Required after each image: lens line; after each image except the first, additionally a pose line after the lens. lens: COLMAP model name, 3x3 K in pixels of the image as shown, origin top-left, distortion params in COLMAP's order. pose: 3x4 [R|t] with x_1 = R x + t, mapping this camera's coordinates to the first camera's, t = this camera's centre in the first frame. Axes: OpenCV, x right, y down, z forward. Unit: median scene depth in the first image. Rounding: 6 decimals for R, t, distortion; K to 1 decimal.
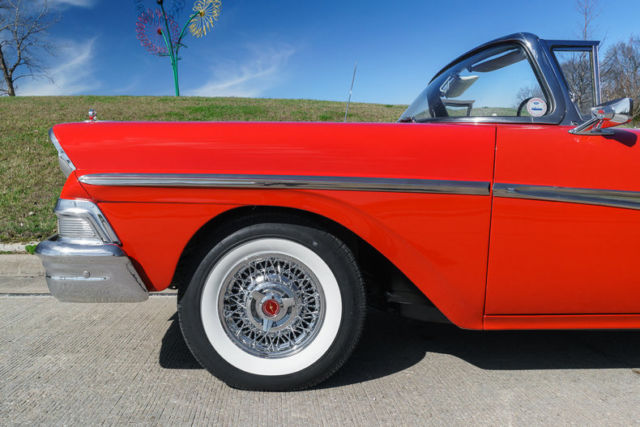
lens RADIAL K [[521.1, 0, 296.0], [0, 521.1, 229.2], [0, 0, 1]] dist [-0.016030, -0.004435]
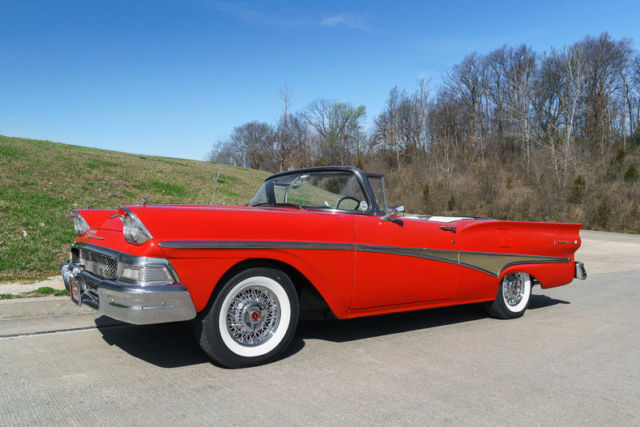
lens RADIAL K [[492.8, 0, 320.0], [0, 492.8, 213.5], [0, 0, 1]] dist [-0.012012, -0.009527]
pose [[0.811419, 0.027380, 0.583824, -0.823006], [0.031724, 0.995366, -0.090772, -0.034873], [-0.583604, 0.092175, 0.806790, -0.472072]]
